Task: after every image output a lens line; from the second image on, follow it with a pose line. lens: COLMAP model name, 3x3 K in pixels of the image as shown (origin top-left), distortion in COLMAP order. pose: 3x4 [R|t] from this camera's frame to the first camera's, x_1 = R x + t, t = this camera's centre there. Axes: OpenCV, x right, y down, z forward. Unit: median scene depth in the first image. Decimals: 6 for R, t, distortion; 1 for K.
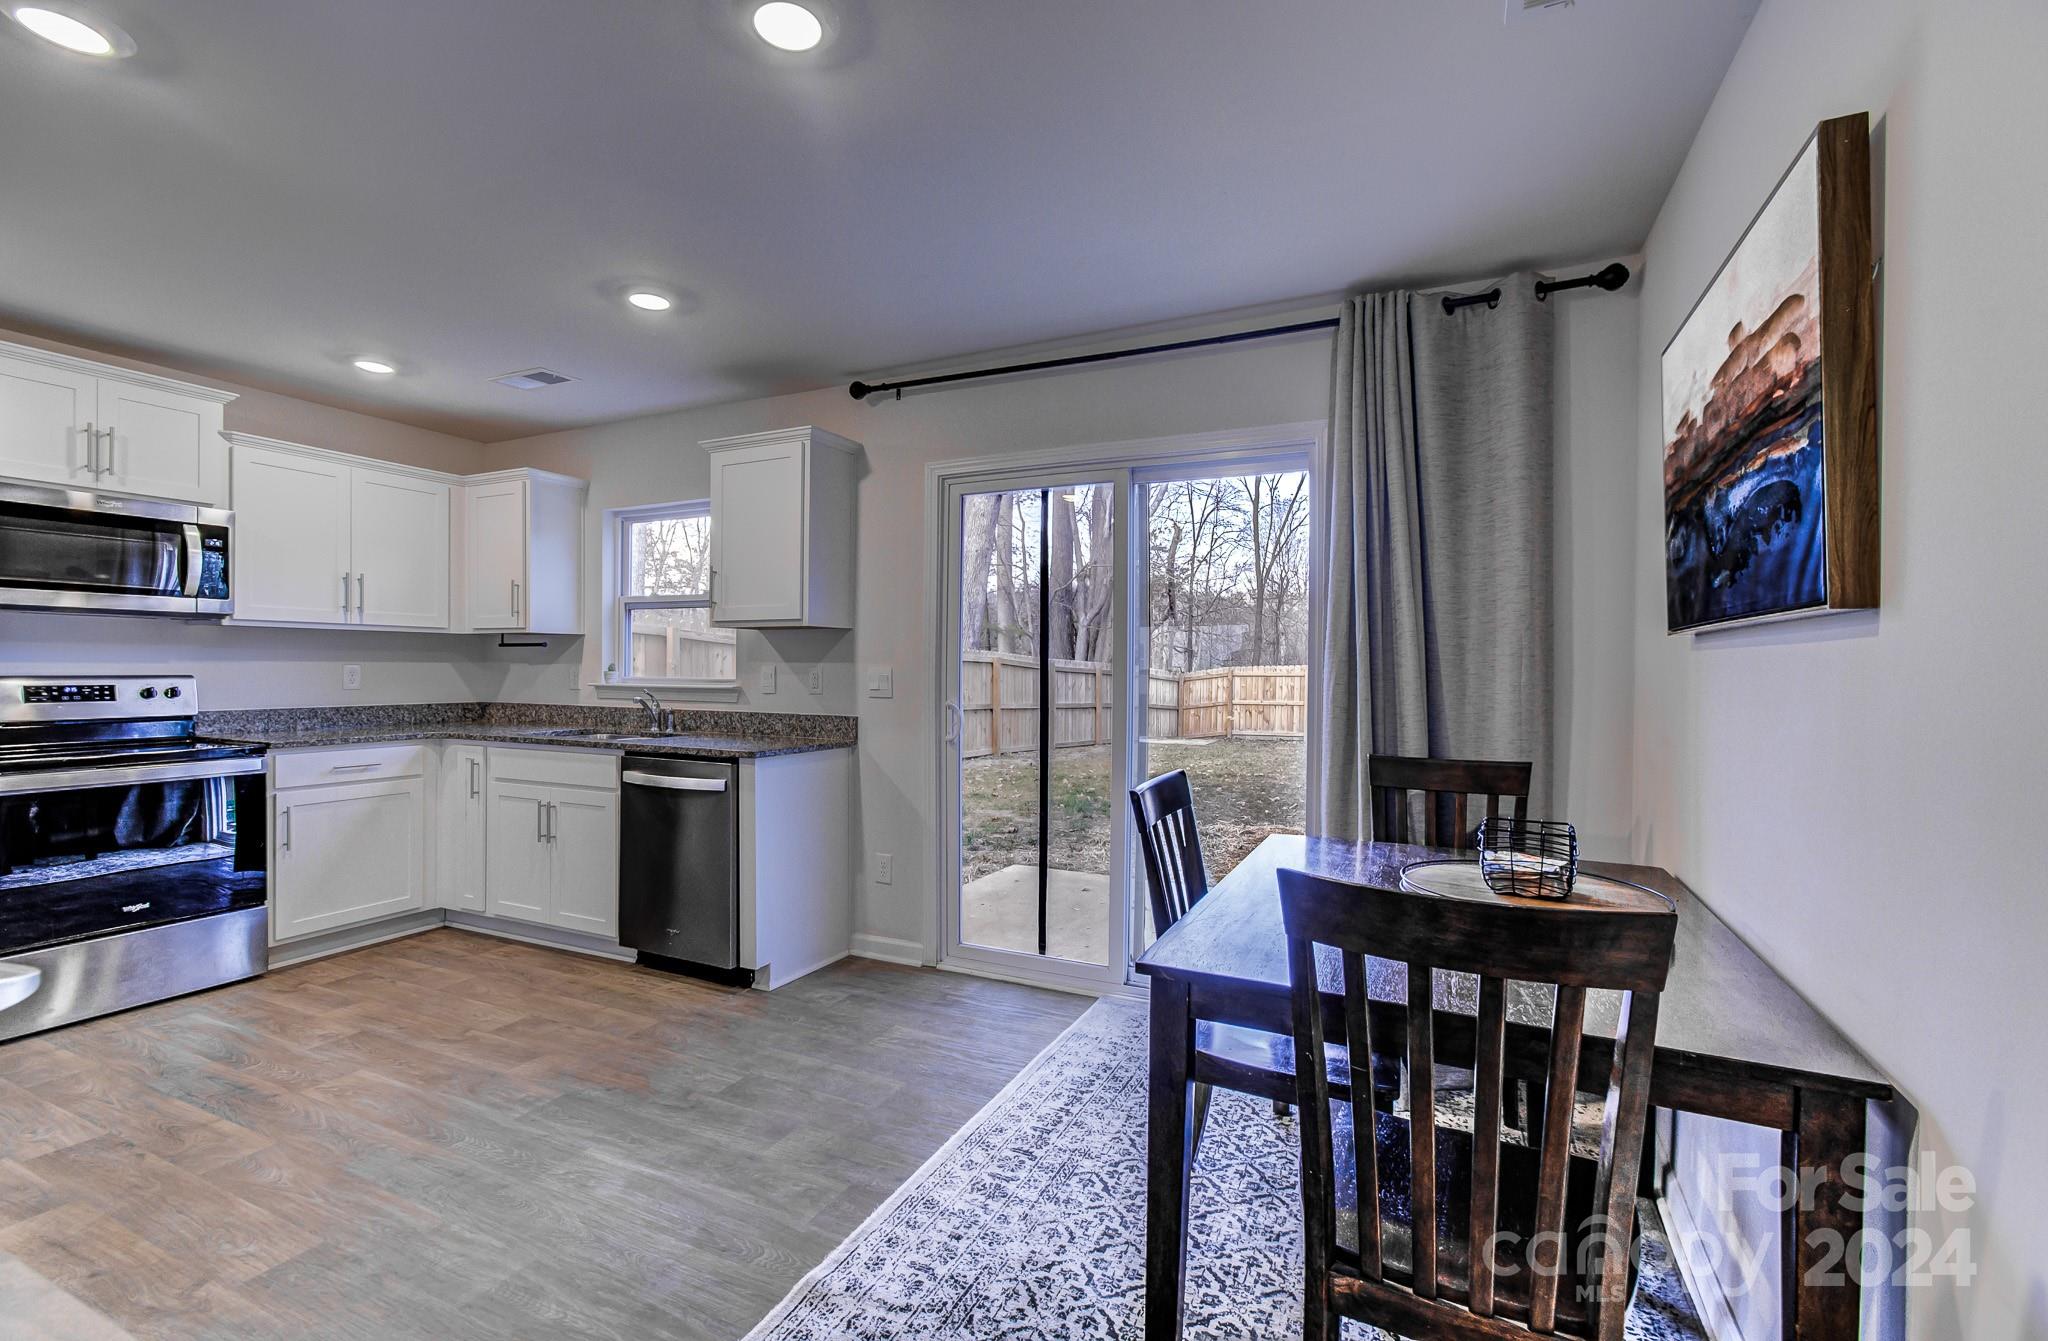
lens RADIAL K [[888.4, 0, 1016.2], [0, 888.4, 680.1], [0, 0, 1]] dist [0.003596, -0.000241]
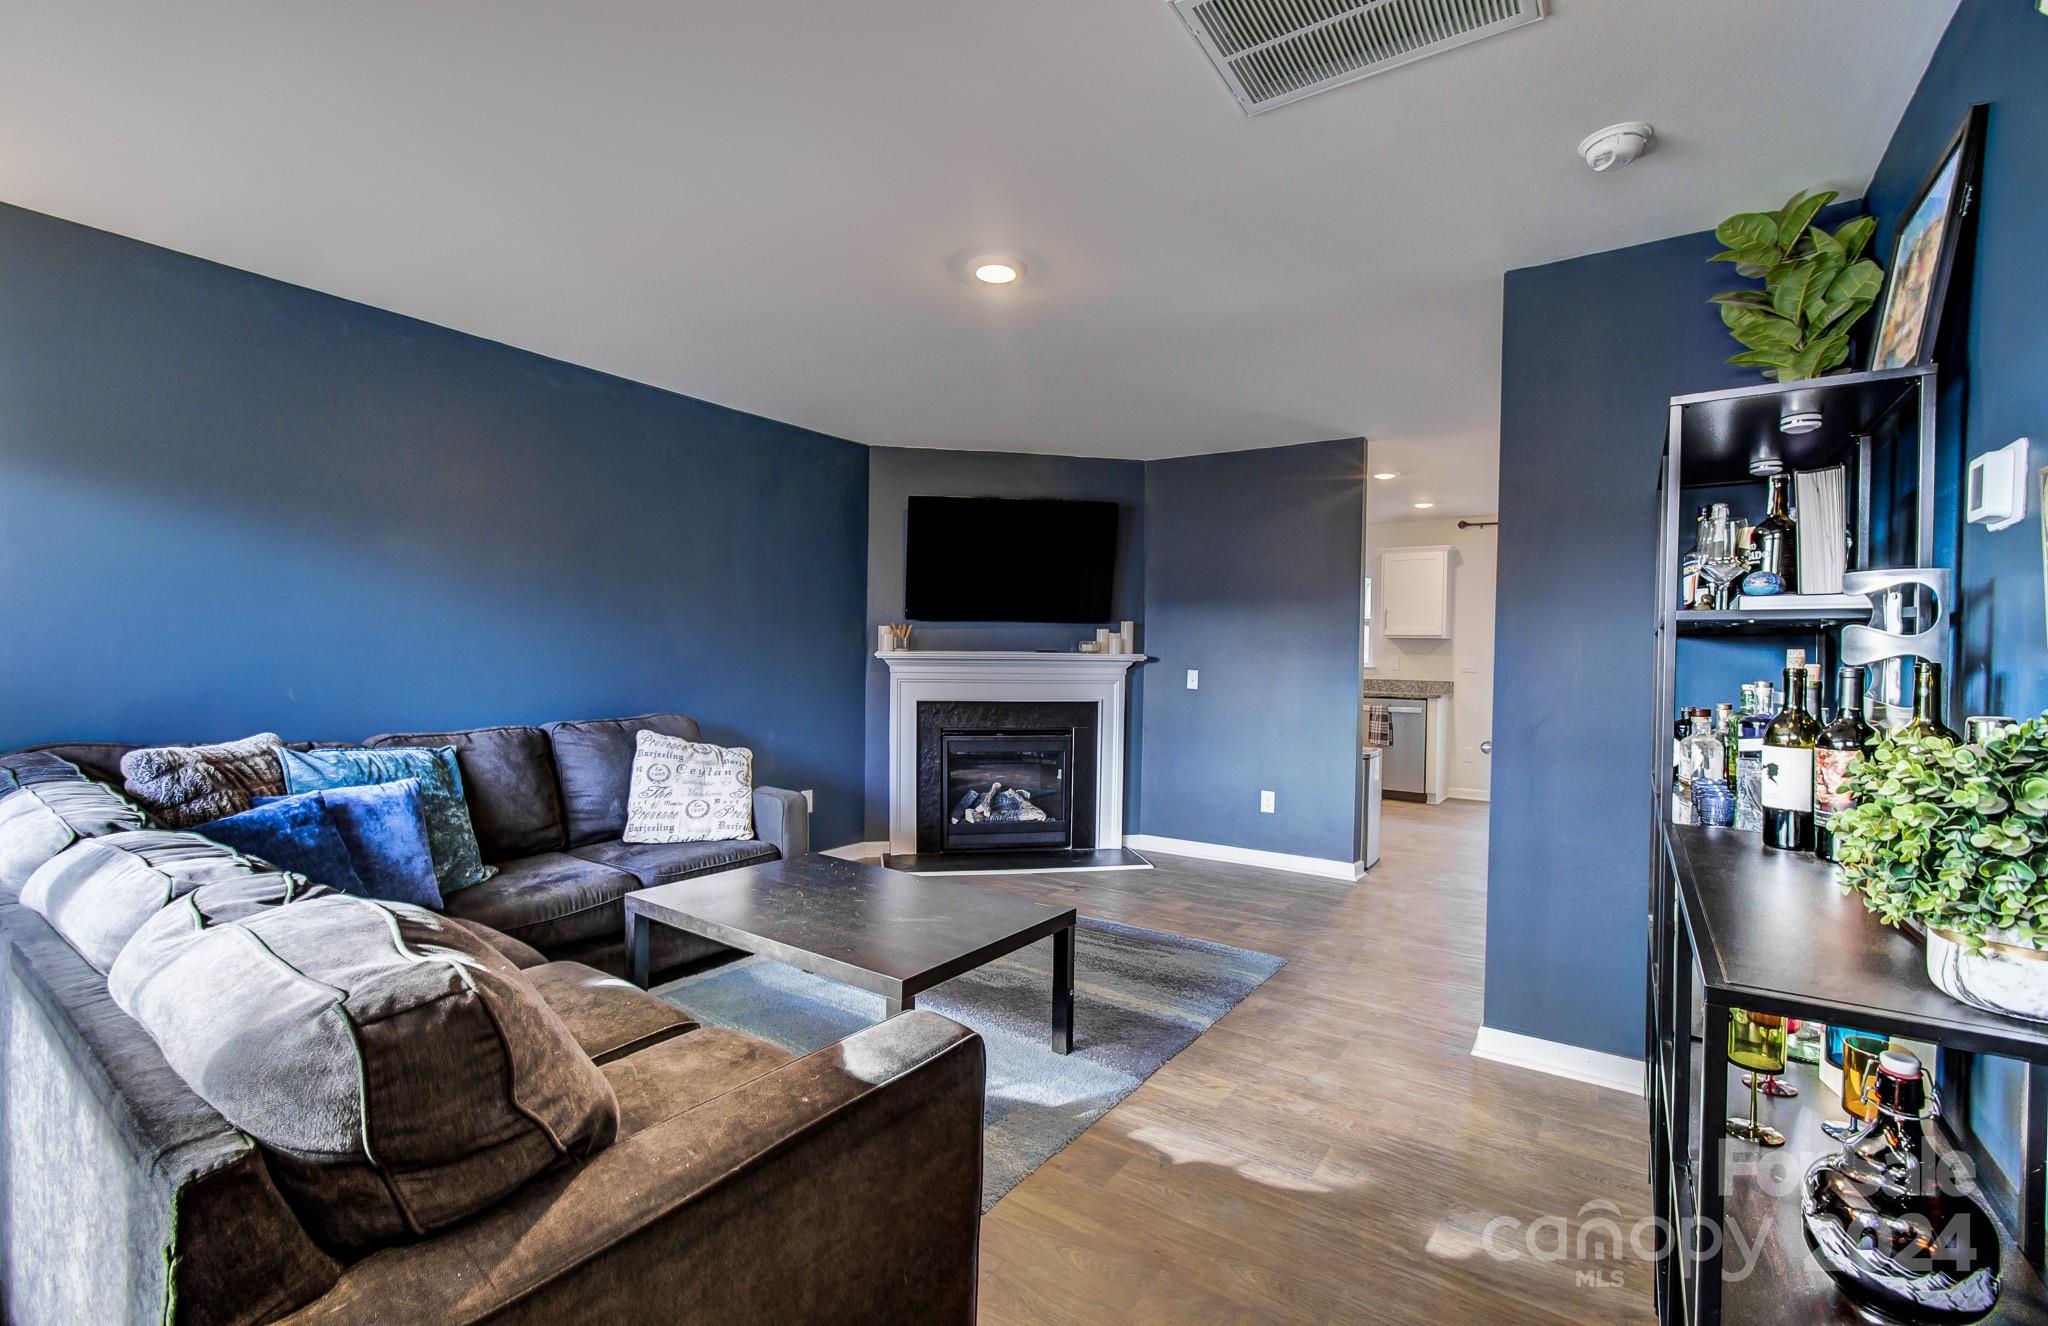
lens RADIAL K [[888.4, 0, 1018.1], [0, 888.4, 661.3], [0, 0, 1]] dist [0.003596, -0.000241]
pose [[0.988627, 0.010914, -0.149993, -0.903198], [-0.011260, 0.999936, -0.001459, 0.008713], [0.149968, 0.003131, 0.988686, -1.238908]]
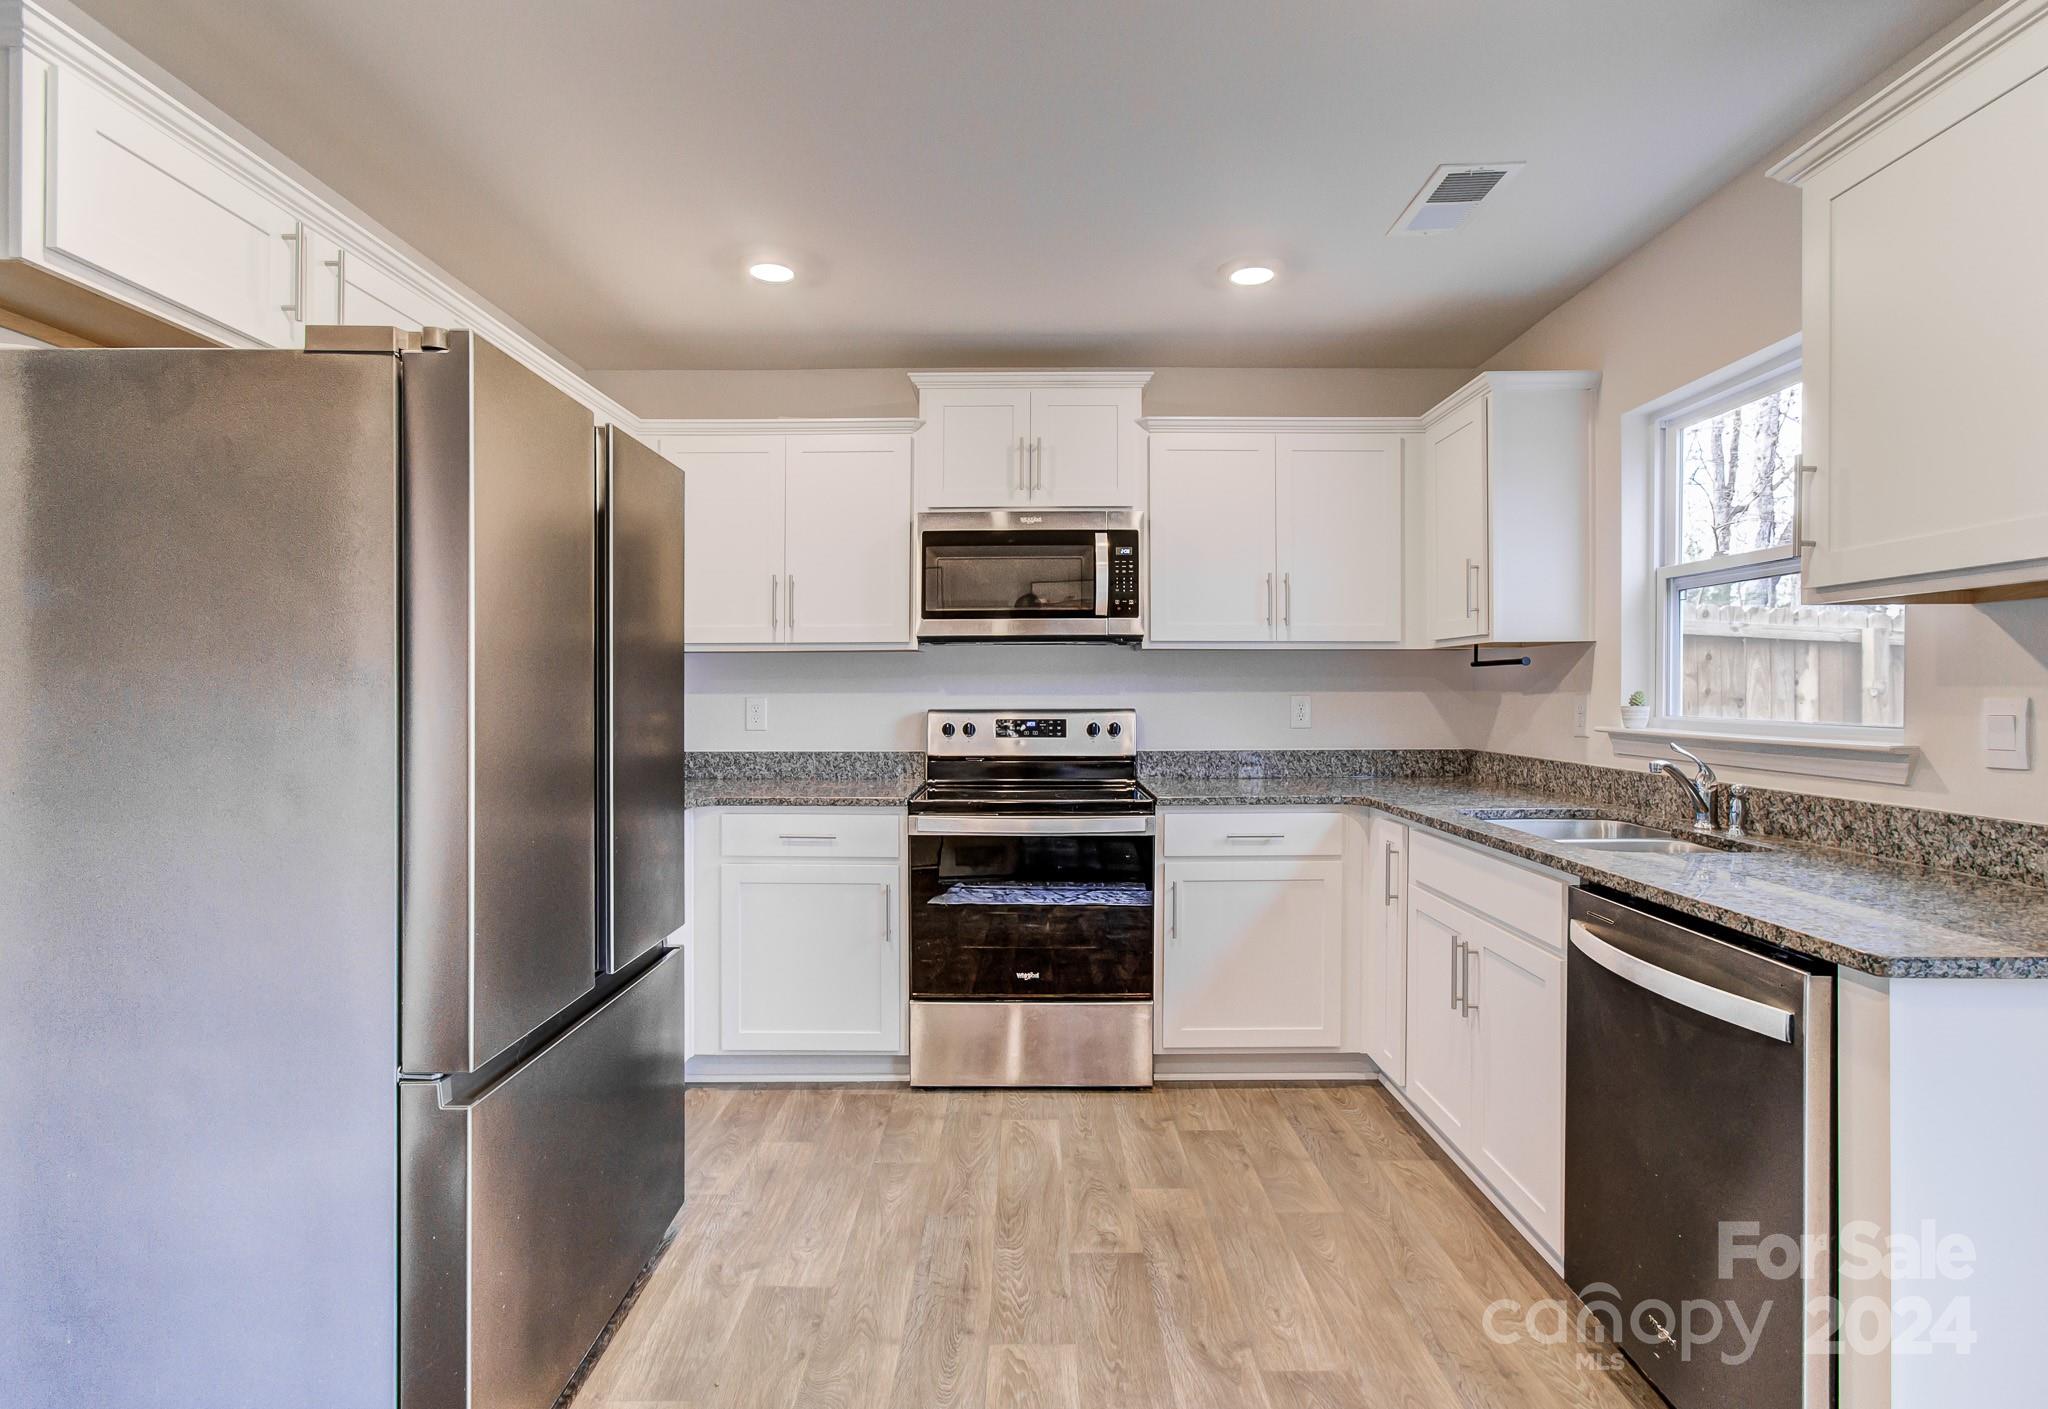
lens RADIAL K [[996.5, 0, 1024.3], [0, 996.5, 701.2], [0, 0, 1]] dist [-0.005563, 0.004334]
pose [[0.436864, 0.001165, -0.899527, -0.088627], [-0.006559, 0.999977, -0.001890, -0.011082], [0.899504, 0.006726, 0.436861, 0.484383]]
